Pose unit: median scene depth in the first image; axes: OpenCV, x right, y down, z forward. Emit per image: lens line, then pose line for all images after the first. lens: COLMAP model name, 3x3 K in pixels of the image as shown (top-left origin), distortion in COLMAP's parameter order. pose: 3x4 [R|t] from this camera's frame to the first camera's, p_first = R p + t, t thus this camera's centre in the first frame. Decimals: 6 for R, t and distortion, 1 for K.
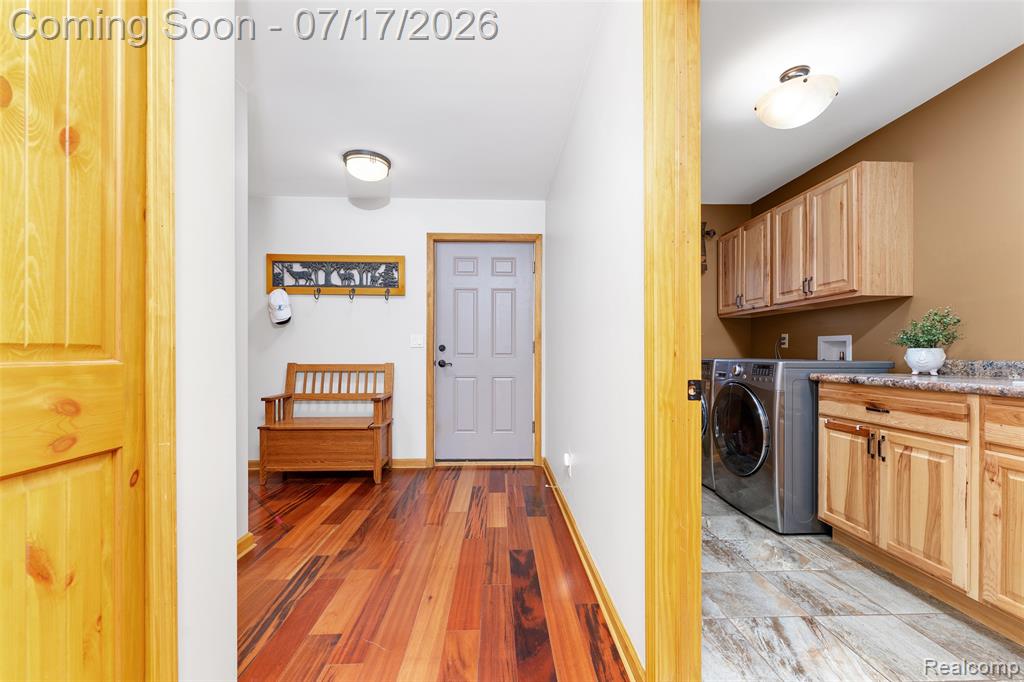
lens RADIAL K [[413.5, 0, 513.0], [0, 413.5, 353.6], [0, 0, 1]] dist [0.000038, -0.000849]
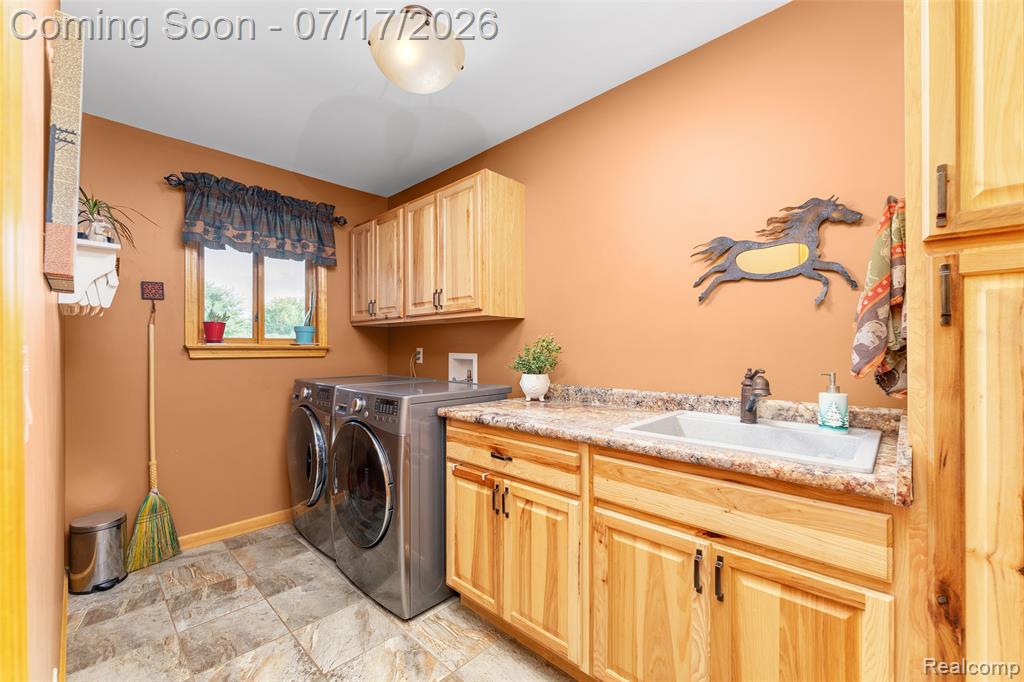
lens RADIAL K [[413.5, 0, 512.7], [0, 413.5, 345.2], [0, 0, 1]] dist [0.000038, -0.000849]
pose [[0.716393, -0.000692, 0.697697, 0.258549], [0.003680, 0.999989, -0.002786, -0.075134], [-0.697687, 0.004563, 0.716388, 0.315893]]
